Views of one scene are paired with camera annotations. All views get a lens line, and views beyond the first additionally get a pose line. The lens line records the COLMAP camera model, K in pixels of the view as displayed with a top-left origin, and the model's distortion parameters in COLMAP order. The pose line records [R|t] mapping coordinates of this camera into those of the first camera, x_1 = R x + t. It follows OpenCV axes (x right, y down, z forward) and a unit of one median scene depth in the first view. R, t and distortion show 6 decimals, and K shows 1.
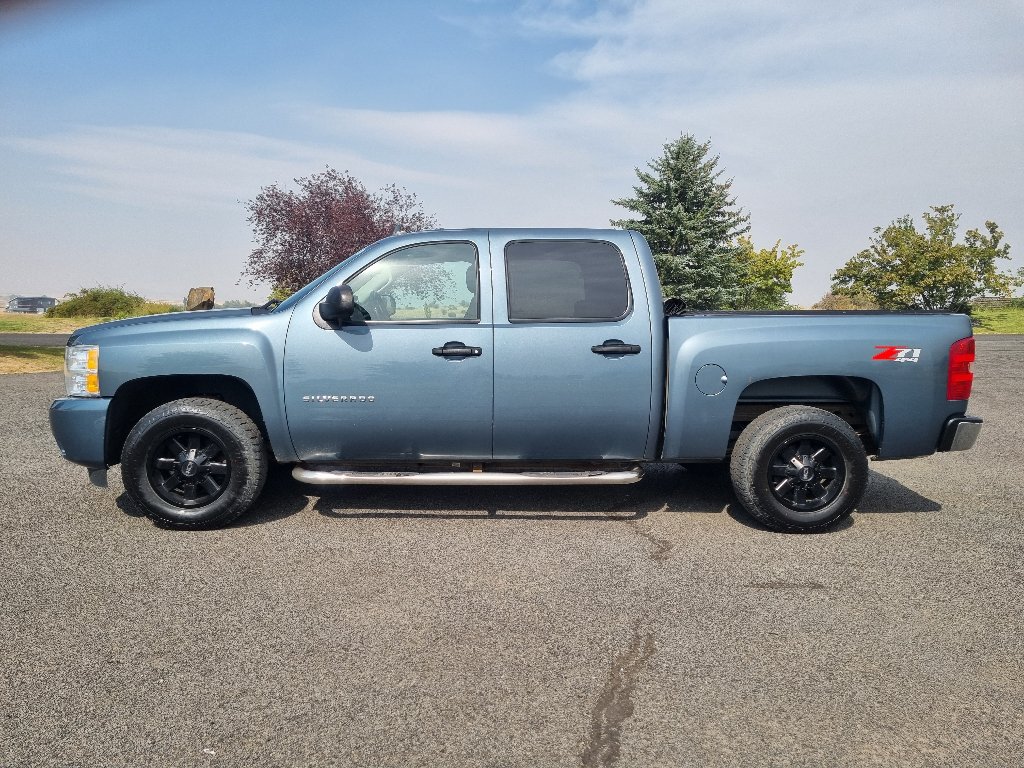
lens RADIAL K [[770.4, 0, 511.9], [0, 770.4, 396.9], [0, 0, 1]] dist [0.051046, -0.028440]
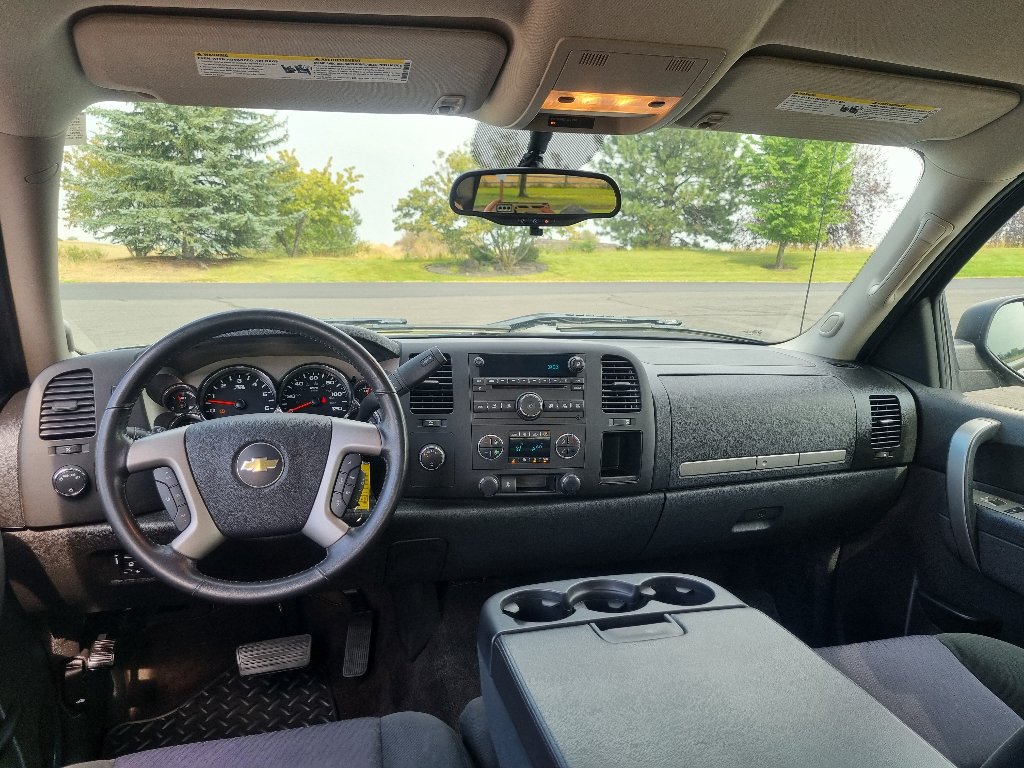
lens RADIAL K [[770.4, 0, 502.8], [0, 770.4, 392.0], [0, 0, 1]] dist [0.051046, -0.028440]
pose [[0.878191, -0.068869, 0.473327, 0.116660], [0.033056, 0.995953, 0.083580, -0.026641], [-0.477167, -0.057754, 0.876913, 0.226695]]
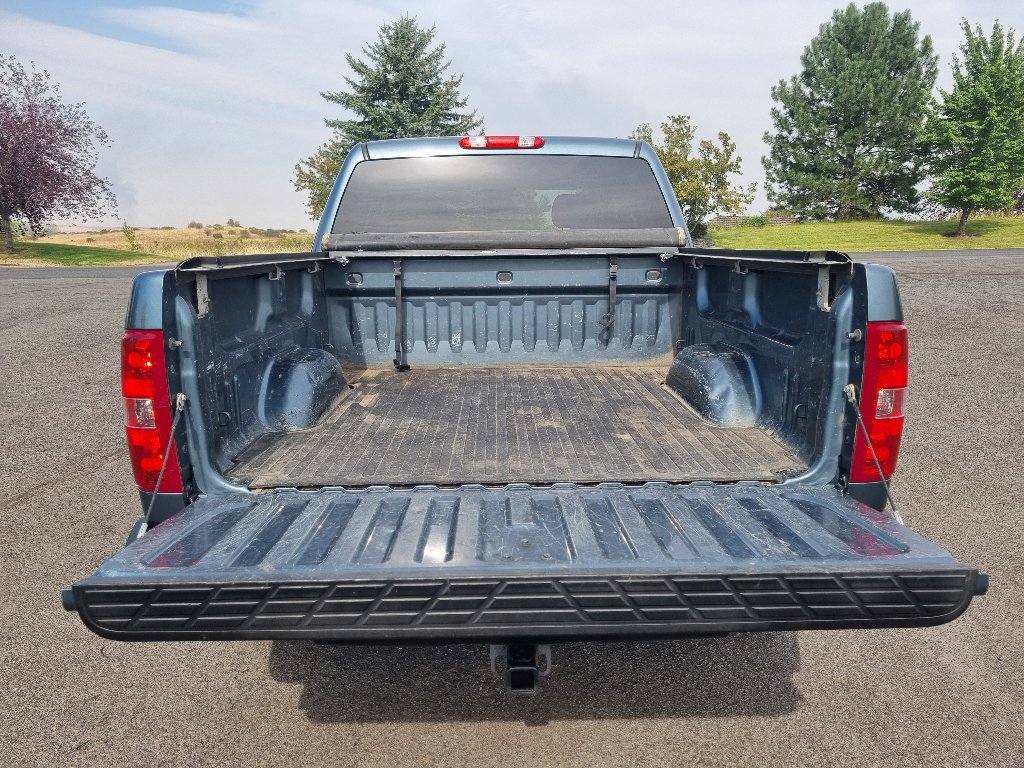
lens RADIAL K [[770.4, 0, 504.6], [0, 770.4, 417.3], [0, 0, 1]] dist [0.051046, -0.028440]
pose [[0.966726, -0.066688, 0.246970, 0.092084], [0.035605, 0.991102, 0.128253, -0.011626], [-0.253325, -0.115192, 0.960498, 0.113351]]
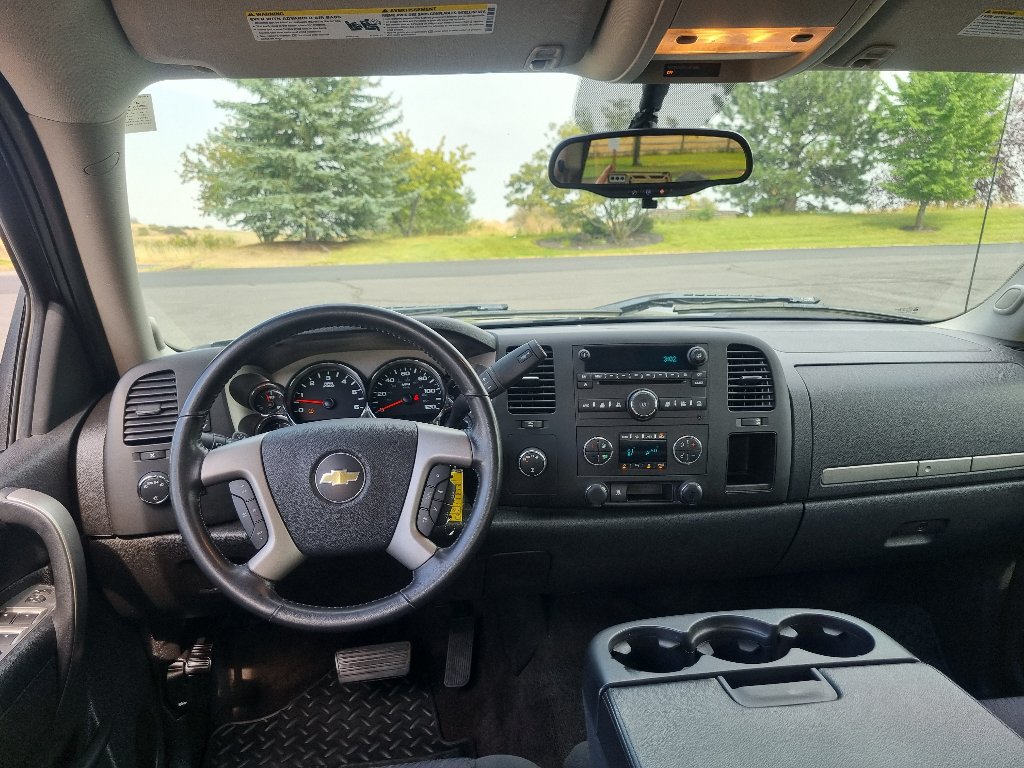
lens RADIAL K [[770.4, 0, 507.3], [0, 770.4, 393.3], [0, 0, 1]] dist [0.051046, -0.028440]
pose [[0.935226, -0.090501, 0.342290, 0.118344], [0.055405, 0.992278, 0.110975, -0.027097], [-0.349690, -0.084822, 0.933018, 0.229391]]
